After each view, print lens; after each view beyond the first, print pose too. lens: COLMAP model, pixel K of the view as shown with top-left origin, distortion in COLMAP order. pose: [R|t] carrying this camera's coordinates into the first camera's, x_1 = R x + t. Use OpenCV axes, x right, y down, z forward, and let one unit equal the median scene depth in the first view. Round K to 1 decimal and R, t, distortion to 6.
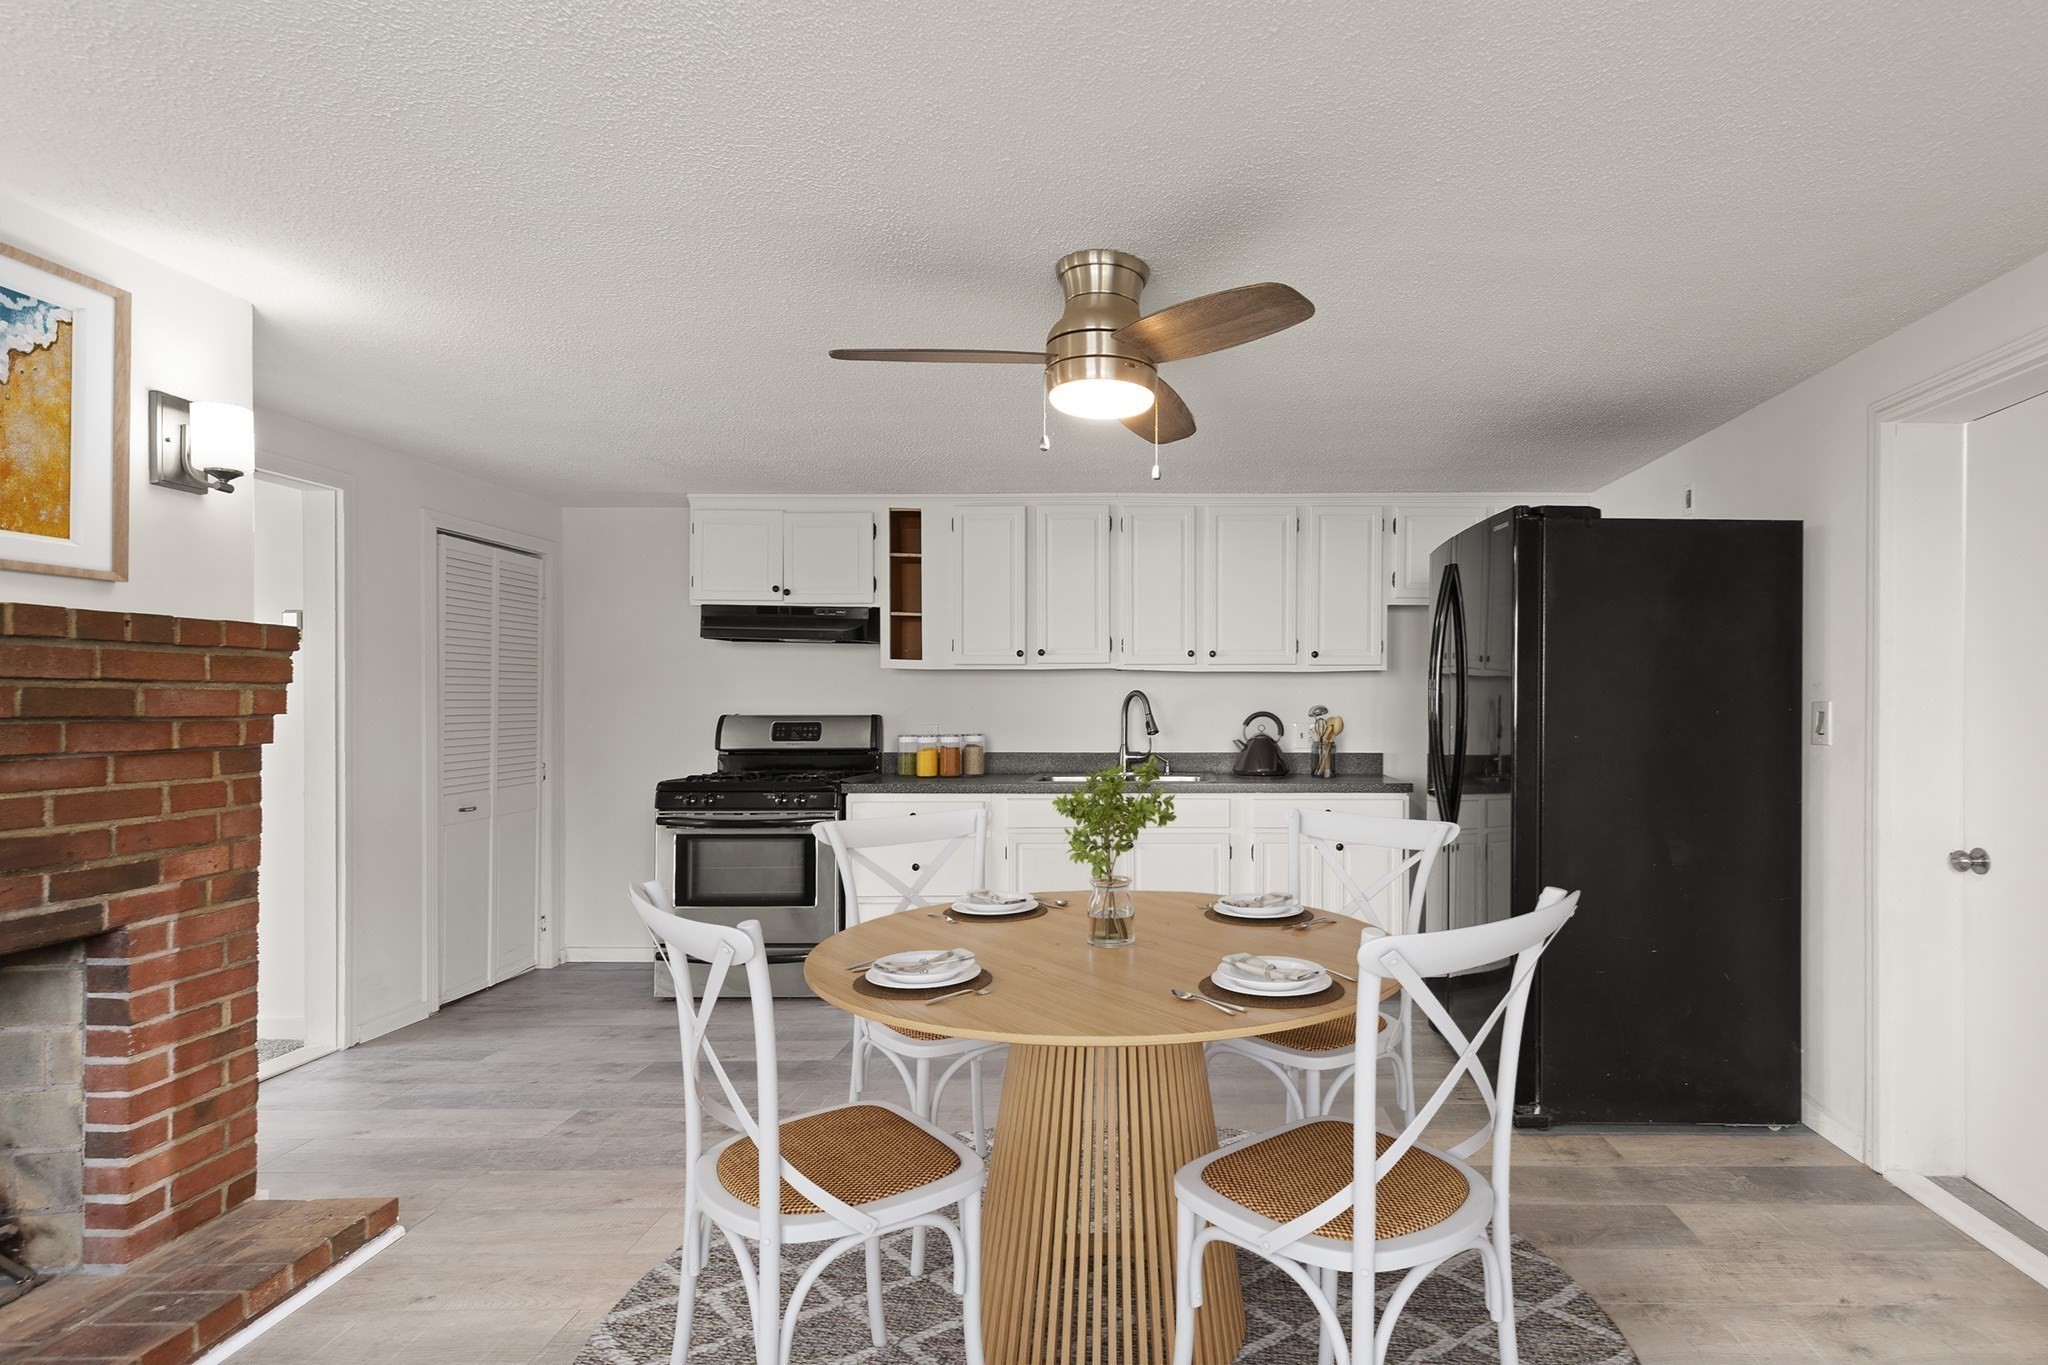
lens RADIAL K [[1026.3, 0, 1028.0], [0, 1026.3, 684.7], [0, 0, 1]] dist [0.014477, -0.003118]
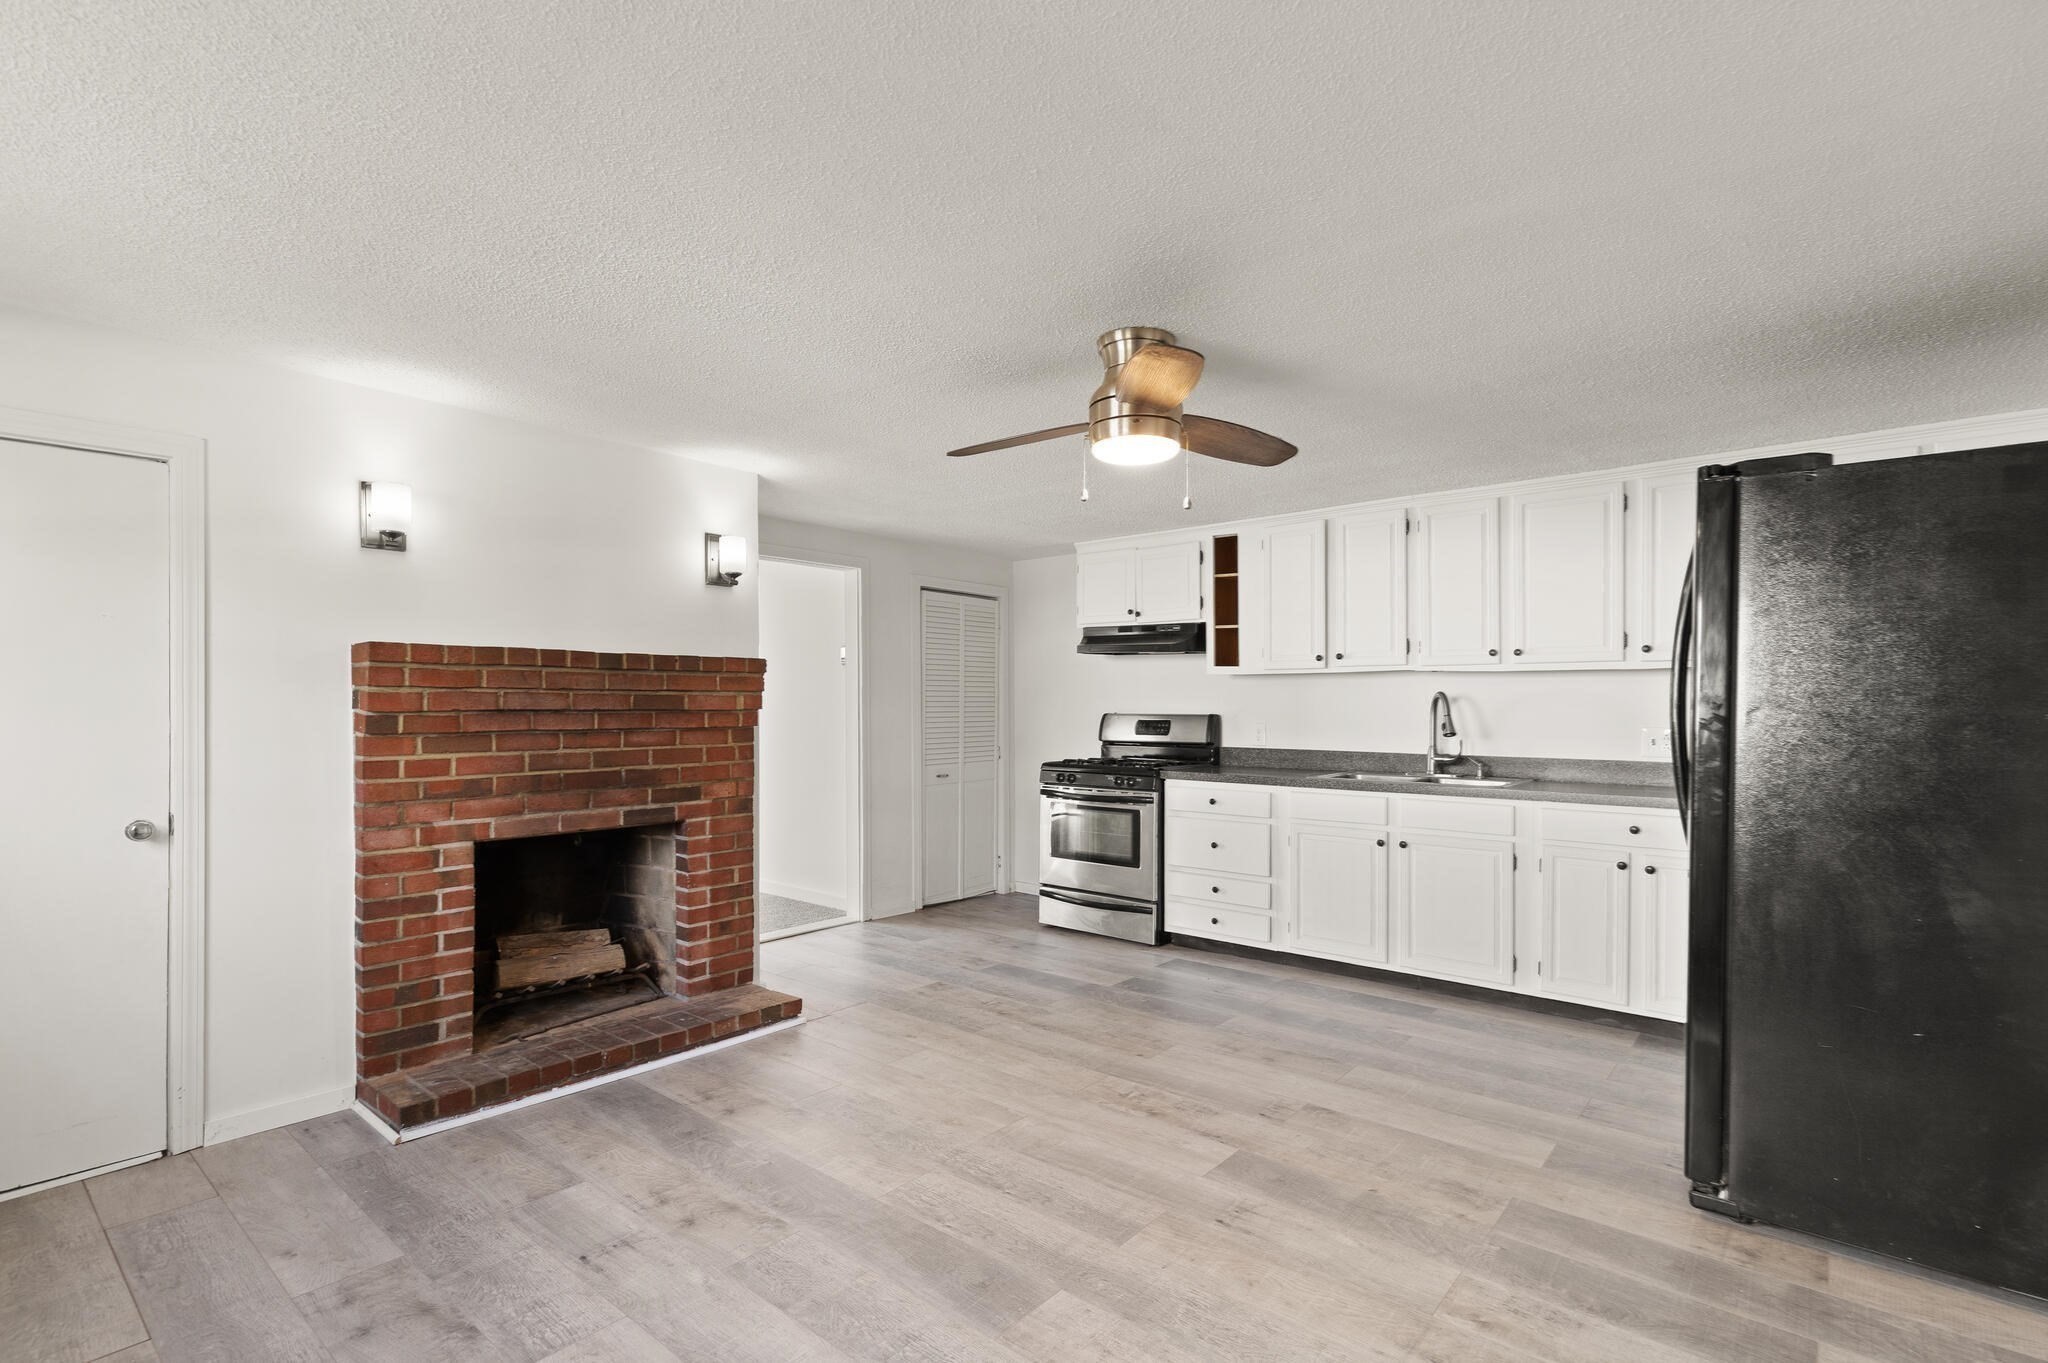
lens RADIAL K [[957.3, 0, 1031.8], [0, 957.3, 697.4], [0, 0, 1]] dist [0.011574, -0.001821]
pose [[0.763146, -0.003666, -0.646215, 0.583441], [0.009468, 0.999940, 0.005509, 0.003470], [0.646156, -0.010323, 0.763135, 0.054660]]
